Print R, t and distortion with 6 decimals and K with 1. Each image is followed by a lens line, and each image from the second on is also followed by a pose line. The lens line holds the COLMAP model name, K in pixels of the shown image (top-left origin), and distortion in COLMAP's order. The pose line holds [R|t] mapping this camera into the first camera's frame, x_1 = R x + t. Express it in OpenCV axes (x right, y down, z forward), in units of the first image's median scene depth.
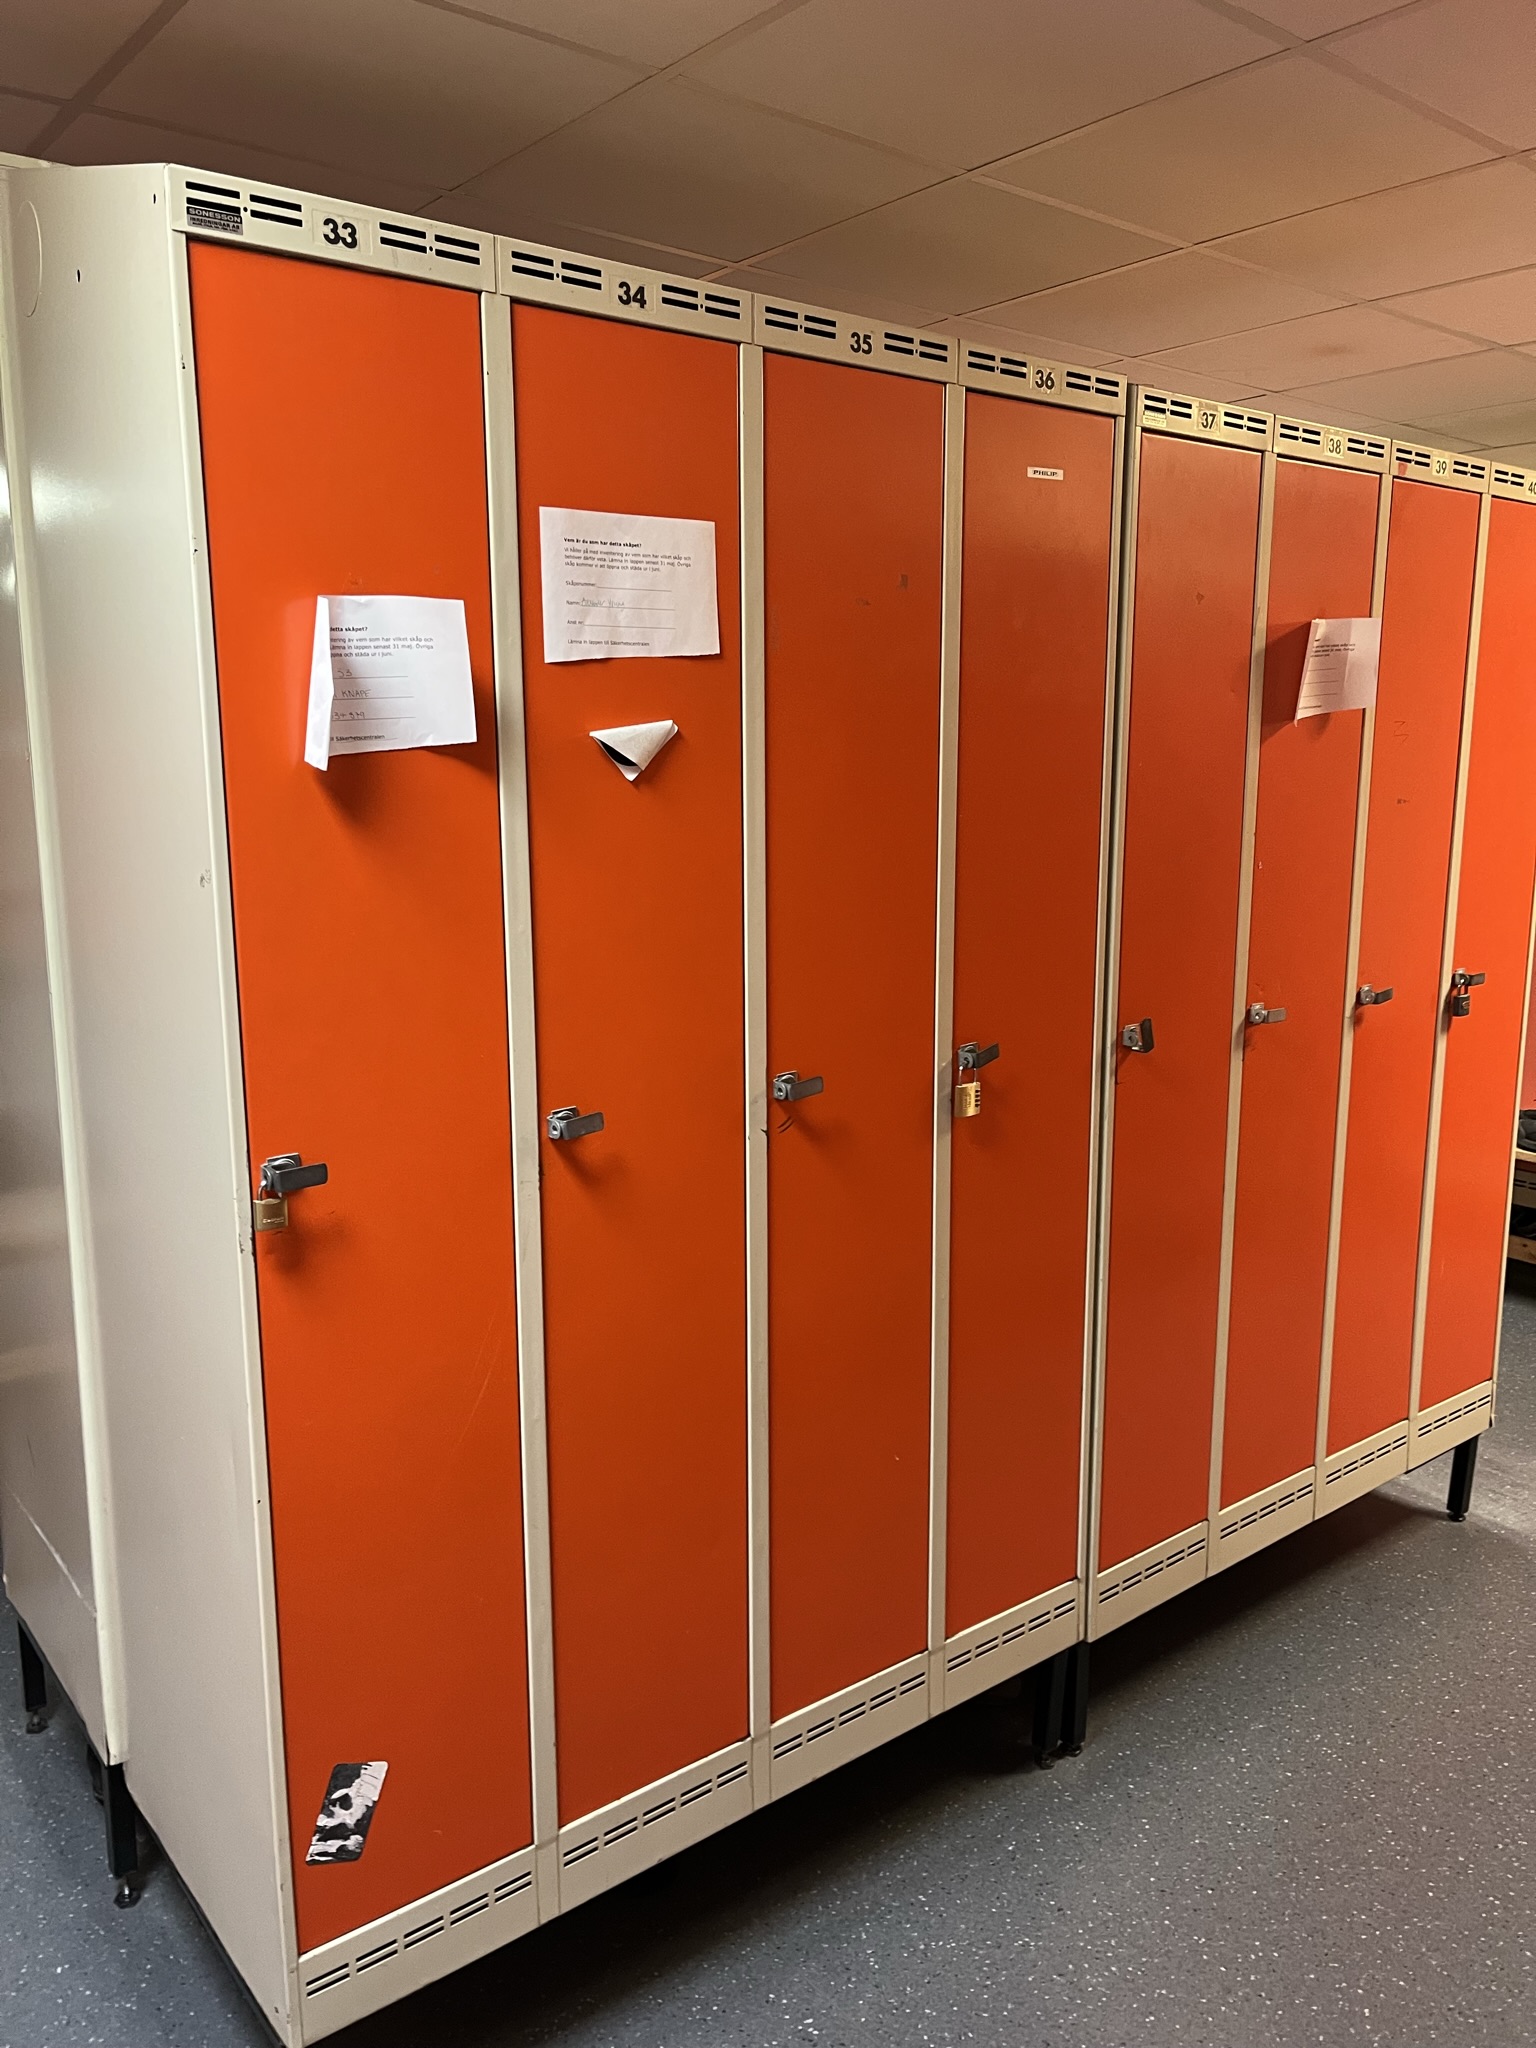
lens RADIAL K [[1557.1, 0, 733.5], [0, 1557.1, 1000.7], [0, 0, 1]] dist [0.052850, -0.092096]
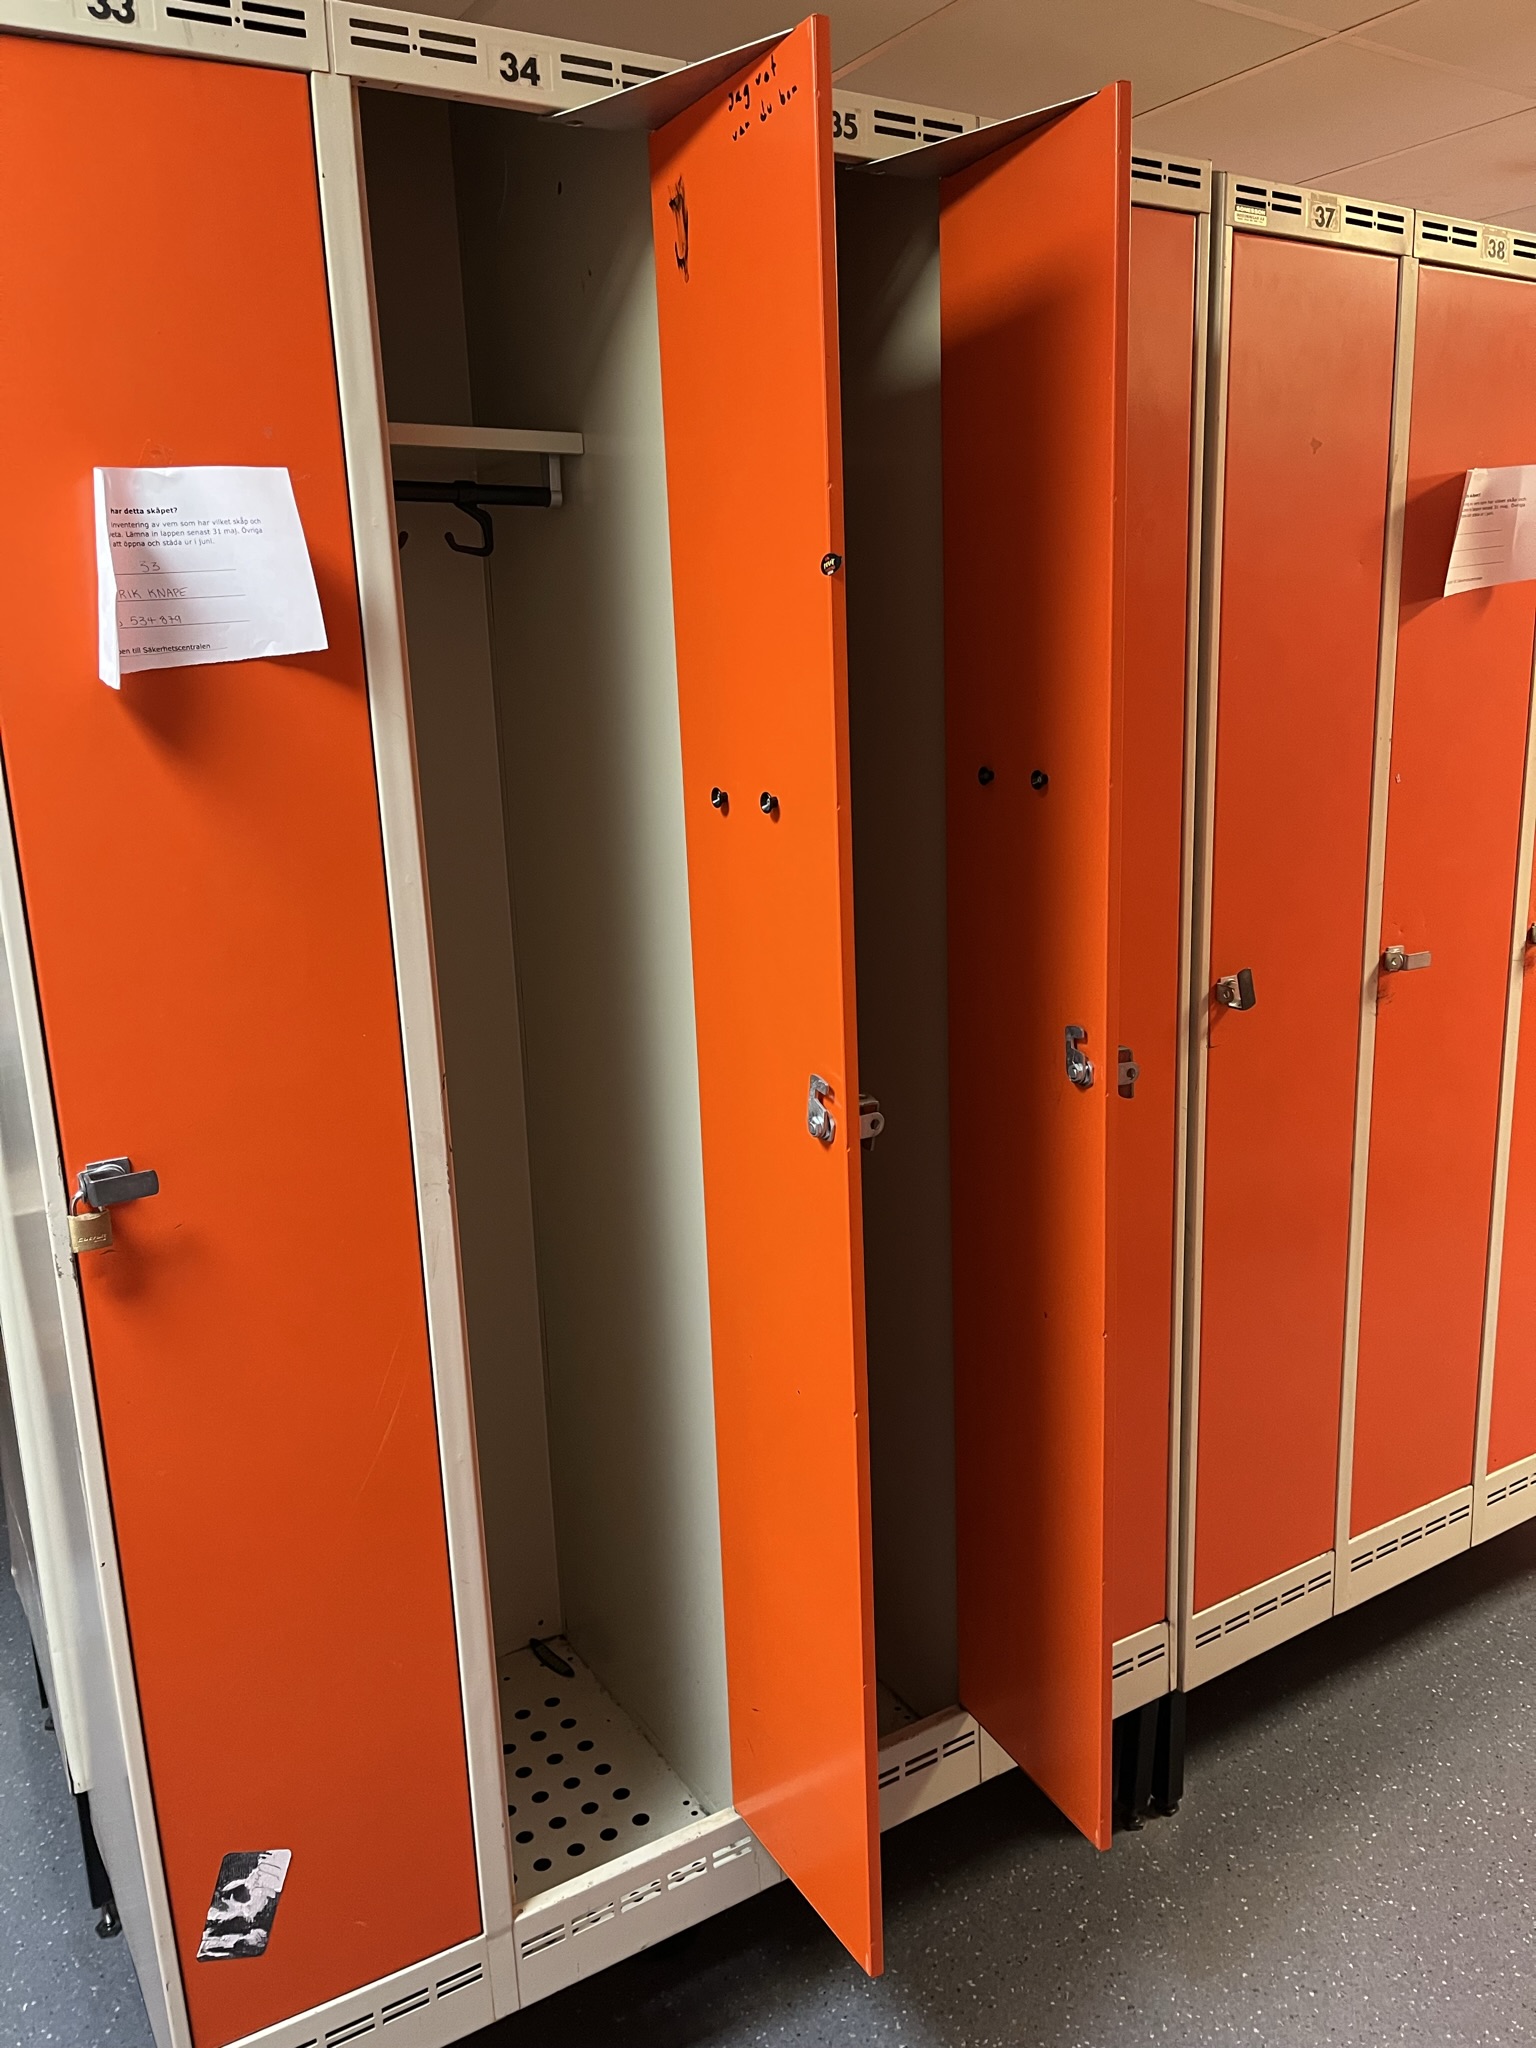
lens RADIAL K [[1557.1, 0, 760.7], [0, 1557.1, 1017.5], [0, 0, 1]] dist [0.052850, -0.092096]
pose [[0.993330, -0.007012, -0.115095, 0.128168], [0.013669, 0.998272, 0.057149, -0.016416], [0.114495, -0.058341, 0.991709, 0.184764]]
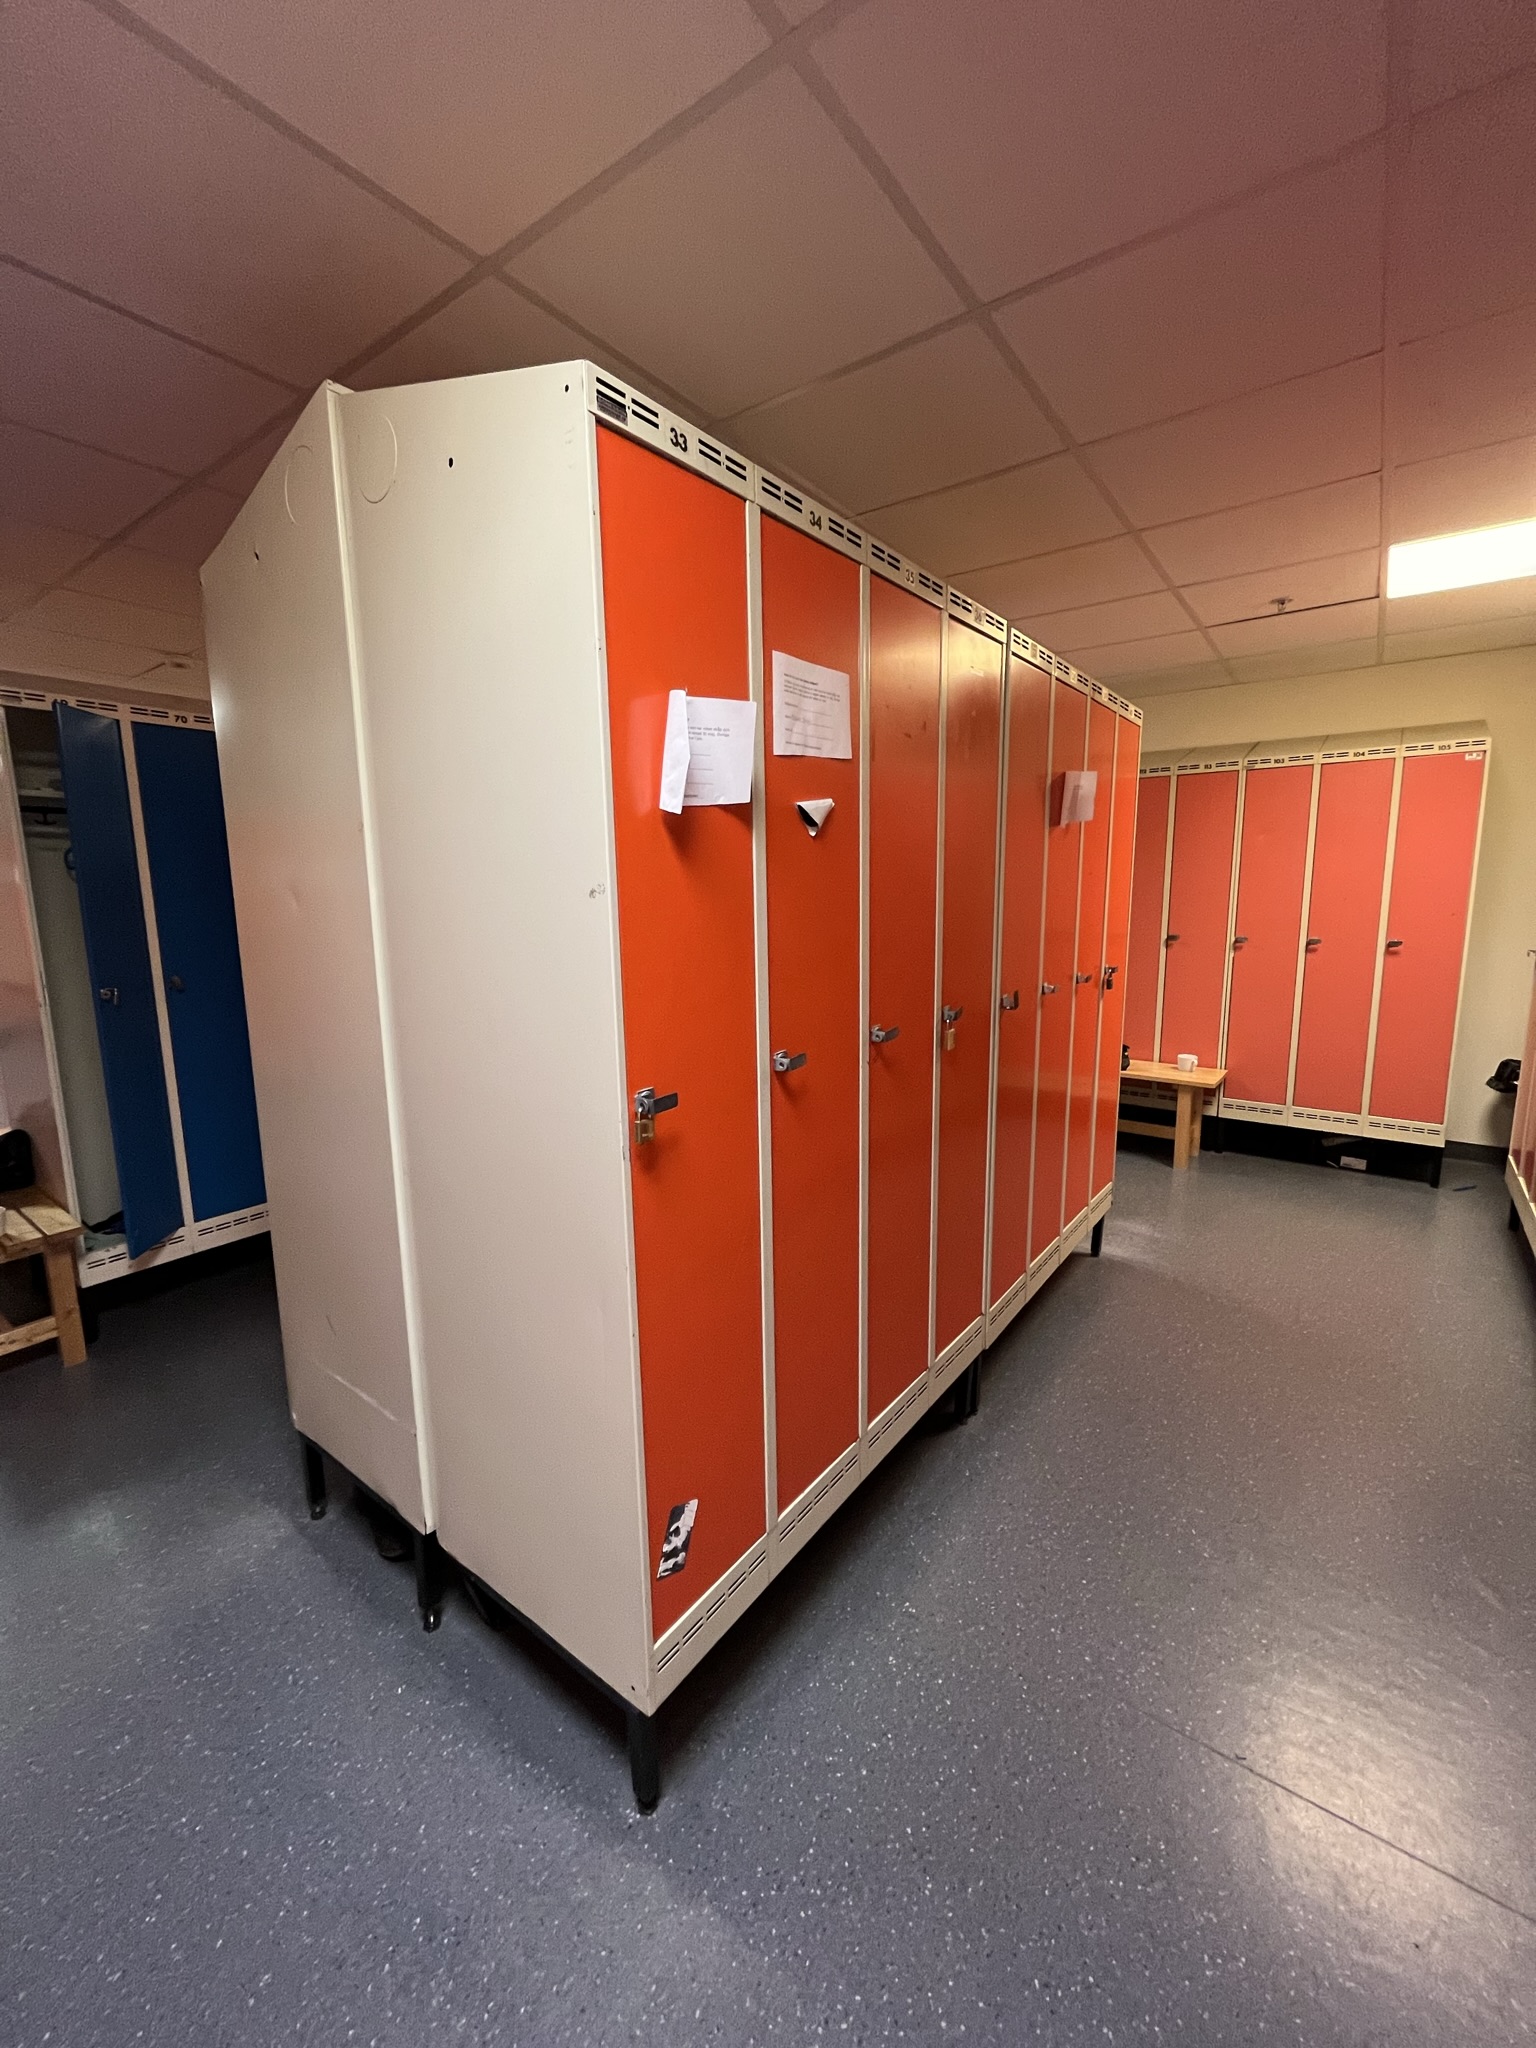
lens RADIAL K [[837.2, 0, 748.1], [0, 837.2, 1014.3], [0, 0, 1]] dist [-0.008867, 0.000573]
pose [[0.966190, -0.047909, 0.253339, -0.325438], [0.050323, 0.998728, -0.003051, 0.032238], [-0.252871, 0.015697, 0.967373, 0.203997]]
